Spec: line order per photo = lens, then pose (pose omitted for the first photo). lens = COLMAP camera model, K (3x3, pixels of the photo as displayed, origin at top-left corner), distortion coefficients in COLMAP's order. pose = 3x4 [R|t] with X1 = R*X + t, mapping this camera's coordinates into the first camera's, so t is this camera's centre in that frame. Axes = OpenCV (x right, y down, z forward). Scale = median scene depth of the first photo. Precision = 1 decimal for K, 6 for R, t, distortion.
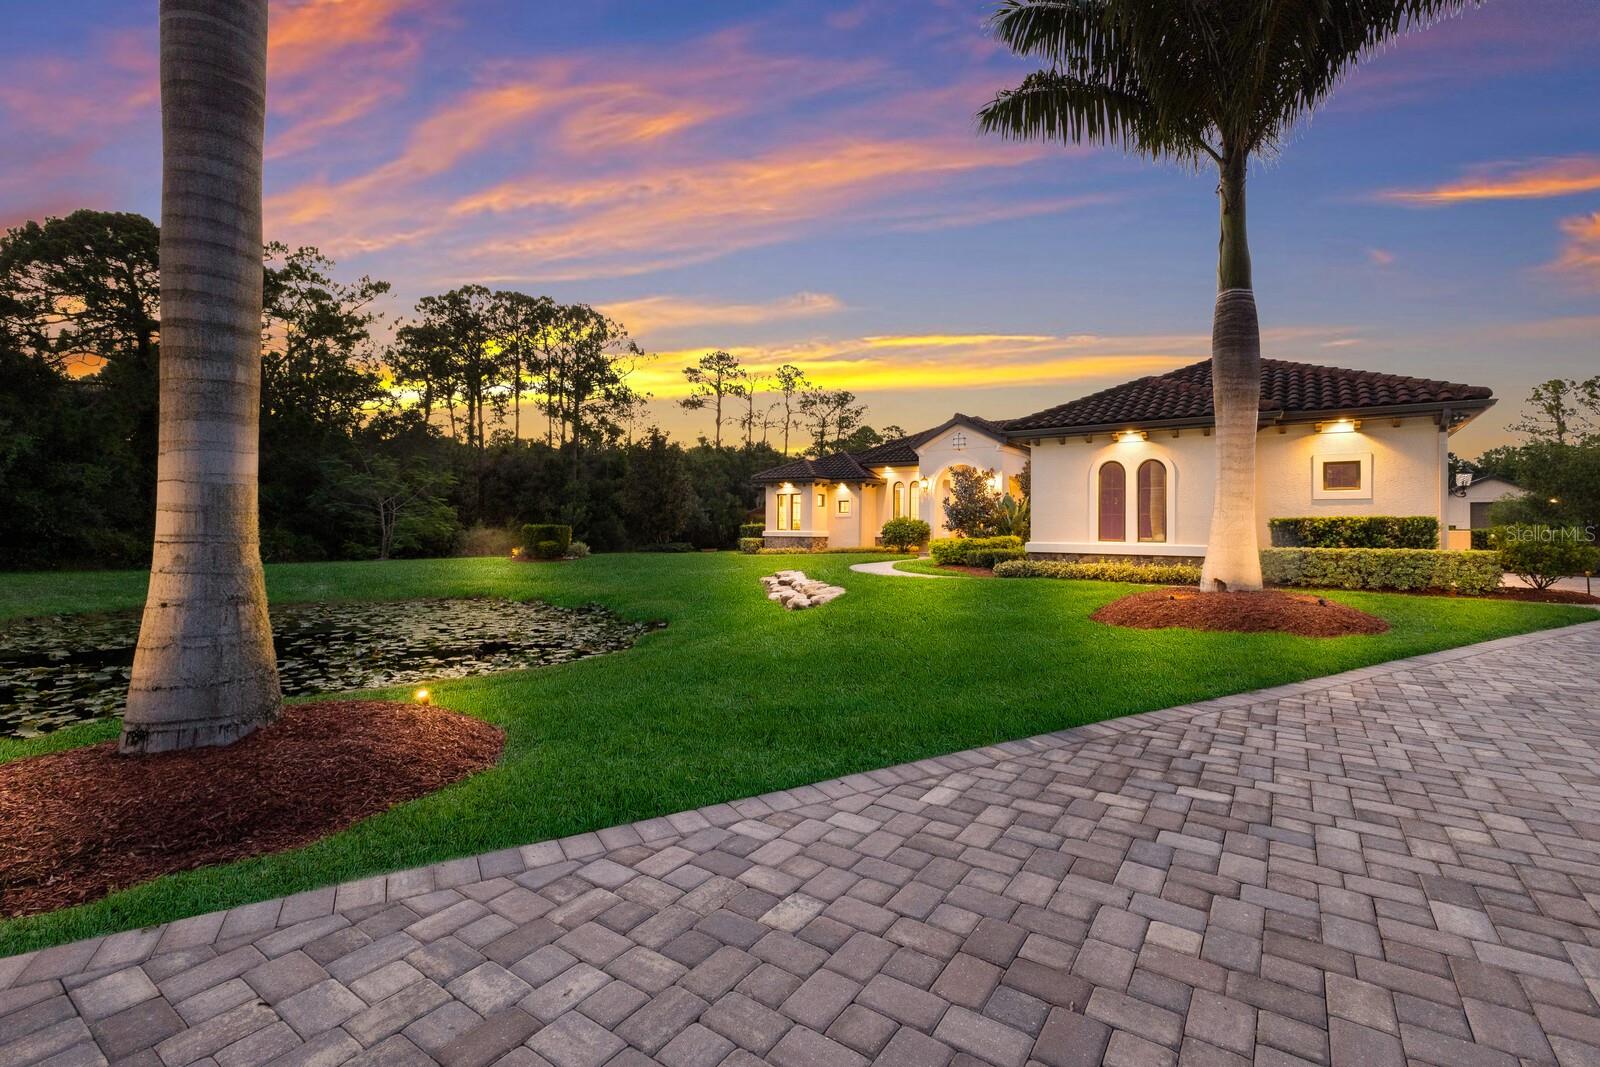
lens RADIAL K [[705.4, 0, 798.9], [0, 705.4, 522.3], [0, 0, 1]] dist [0.012545, -0.000060]
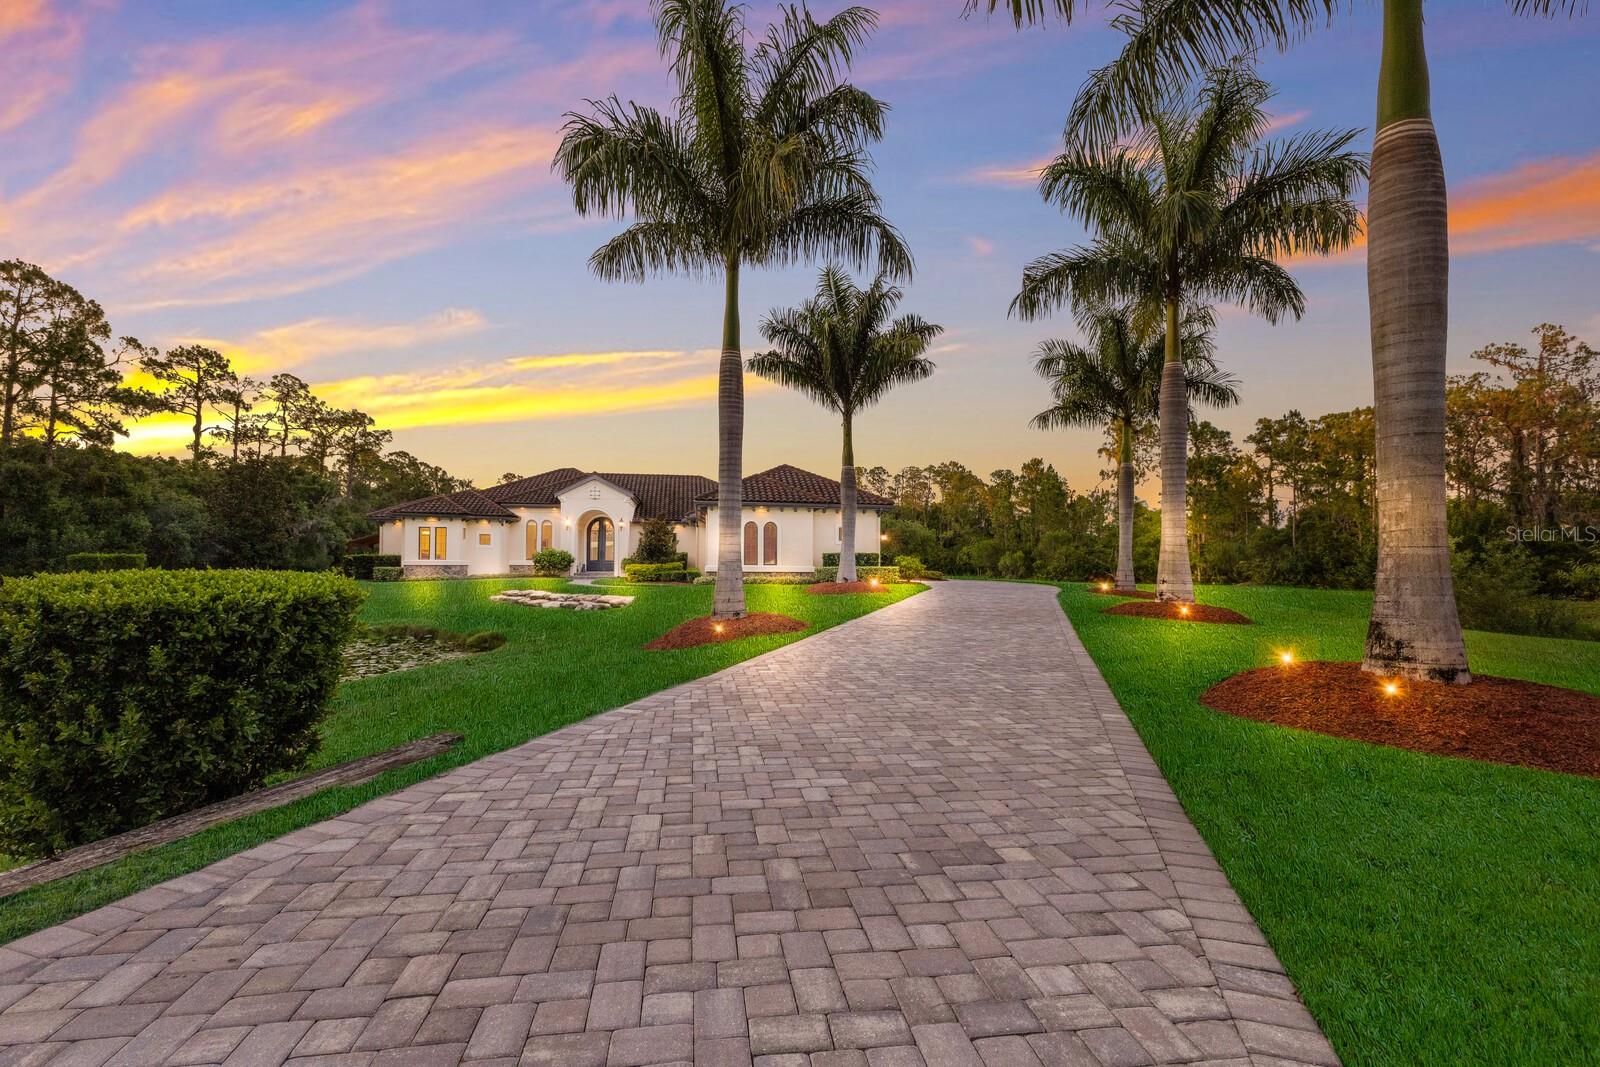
lens RADIAL K [[705.0, 0, 793.0], [0, 705.0, 548.8], [0, 0, 1]] dist [0.016222, -0.004673]
pose [[0.732941, 0.009007, 0.680232, -0.365463], [-0.006509, 0.999959, -0.006227, -0.002383], [-0.680261, 0.000137, 0.732970, -0.213659]]
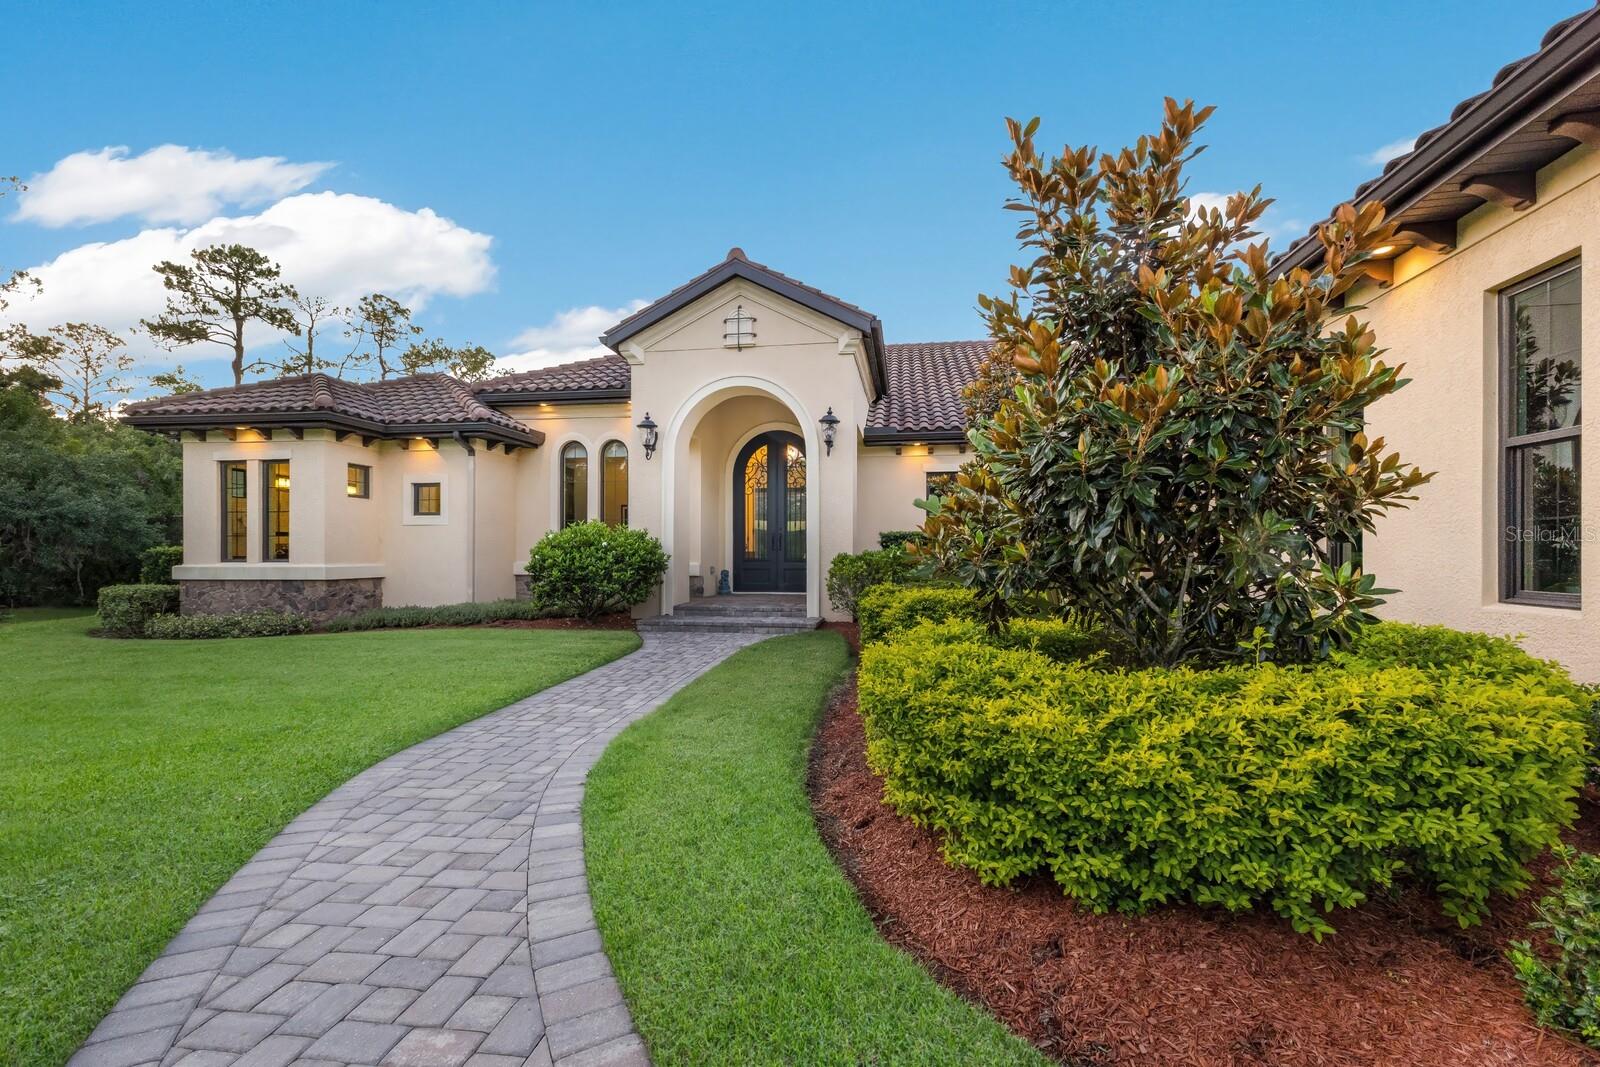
lens RADIAL K [[732.8, 0, 790.9], [0, 732.8, 539.9], [0, 0, 1]] dist [0.009963, -0.000307]
pose [[0.901521, -0.003716, 0.432720, 0.070466], [0.004142, 0.999991, -0.000041, 0.001345], [-0.432716, 0.001829, 0.901528, 0.560495]]
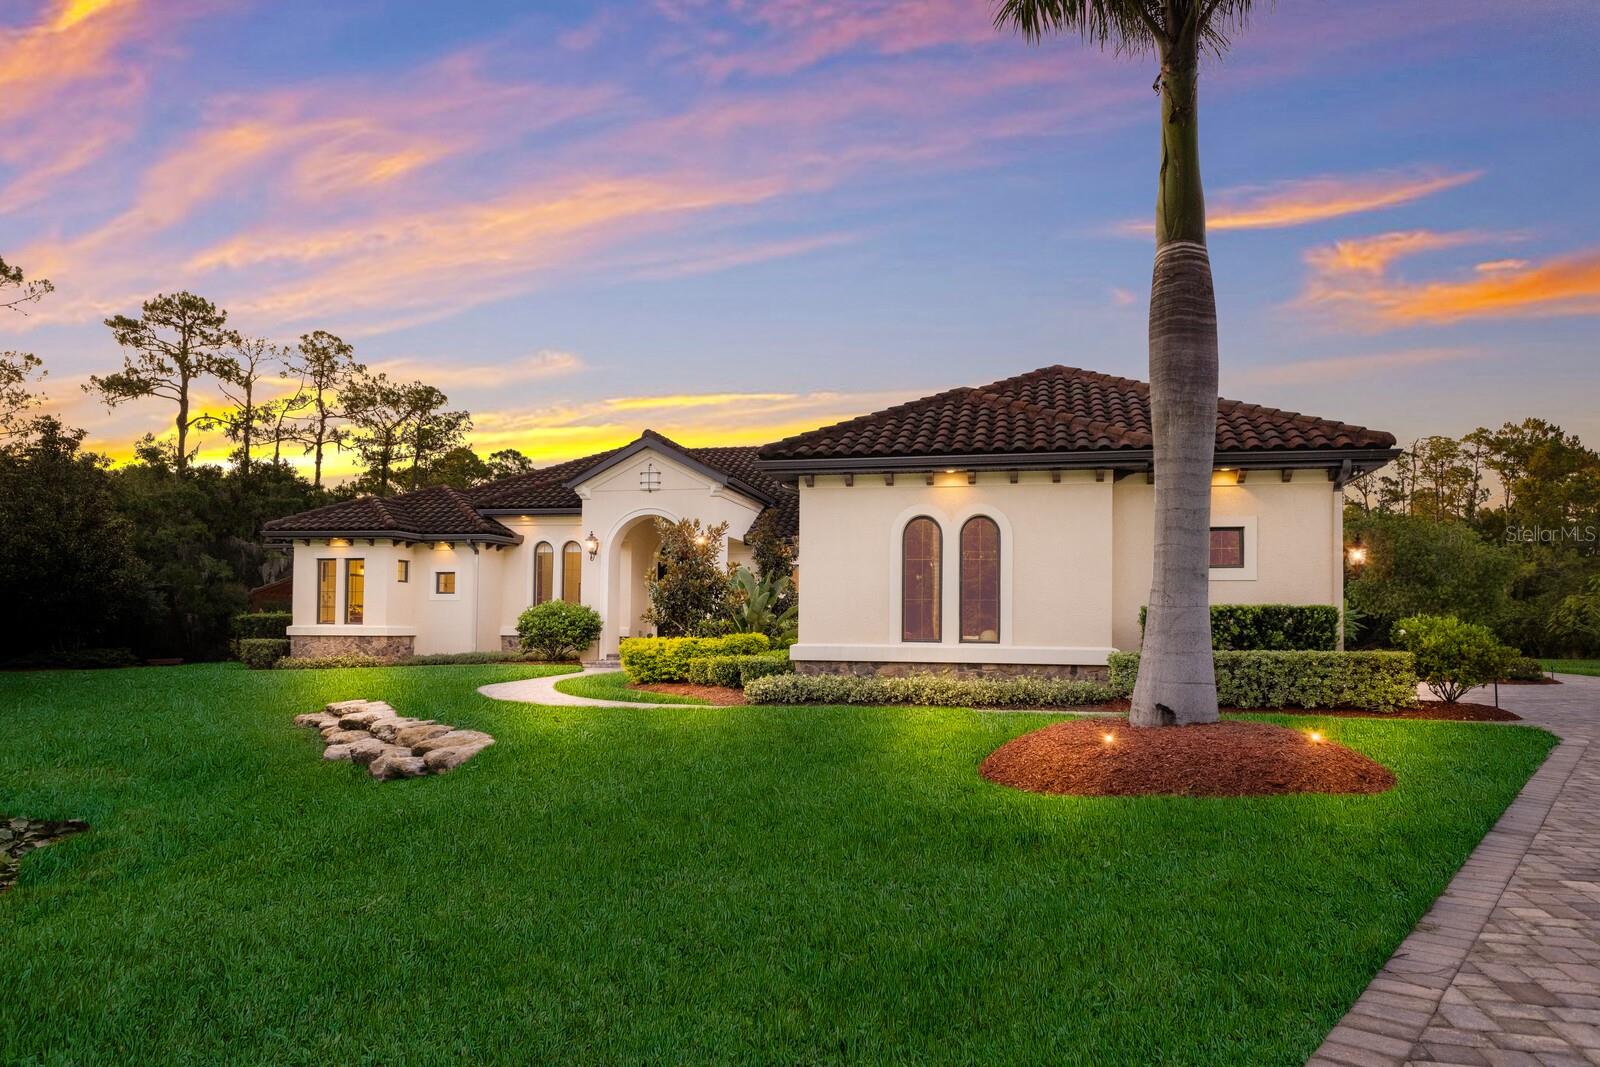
lens RADIAL K [[1114.1, 0, 801.2], [0, 1114.1, 603.3], [0, 0, 1]] dist [0.008732, -0.002748]
pose [[0.920778, 0.006012, 0.390042, -0.023048], [-0.003678, 0.999971, -0.006729, -0.000332], [-0.390071, 0.004762, 0.920773, 0.061972]]
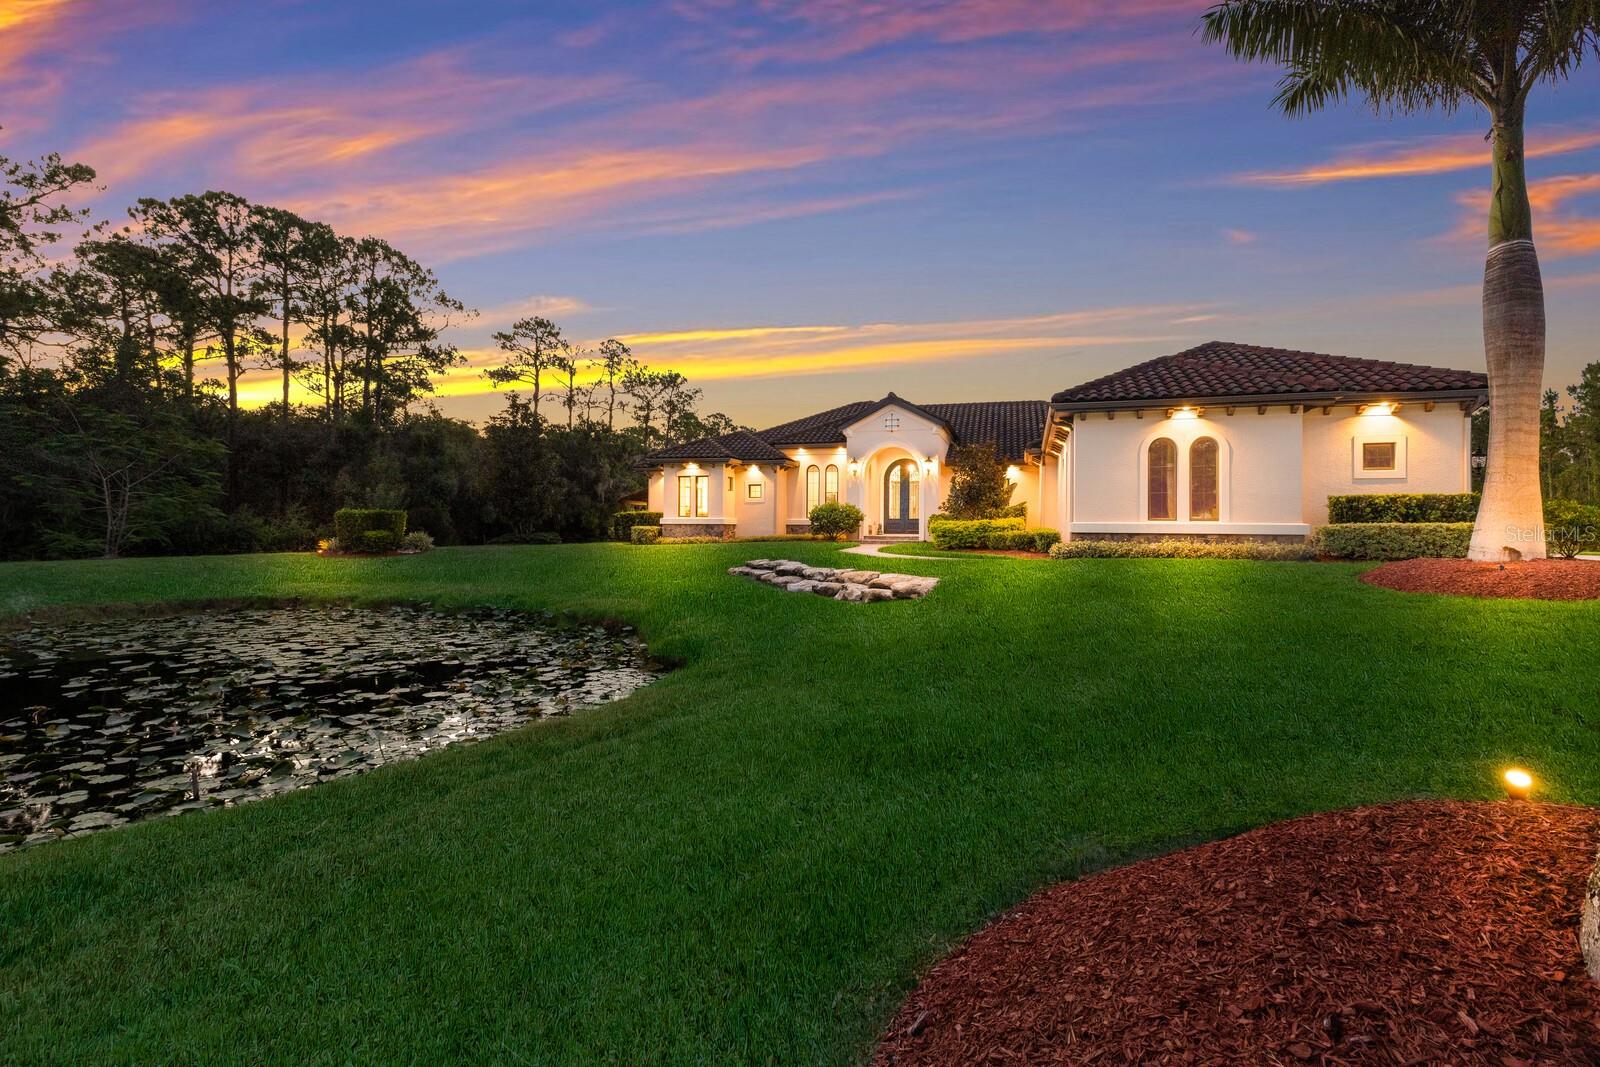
lens RADIAL K [[718.3, 0, 805.1], [0, 718.3, 520.5], [0, 0, 1]] dist [0.012987, -0.001138]
pose [[0.949338, 0.001232, 0.314254, -0.167440], [-0.002530, 0.999990, 0.003721, 0.012238], [-0.314246, -0.004328, 0.949332, 0.106147]]
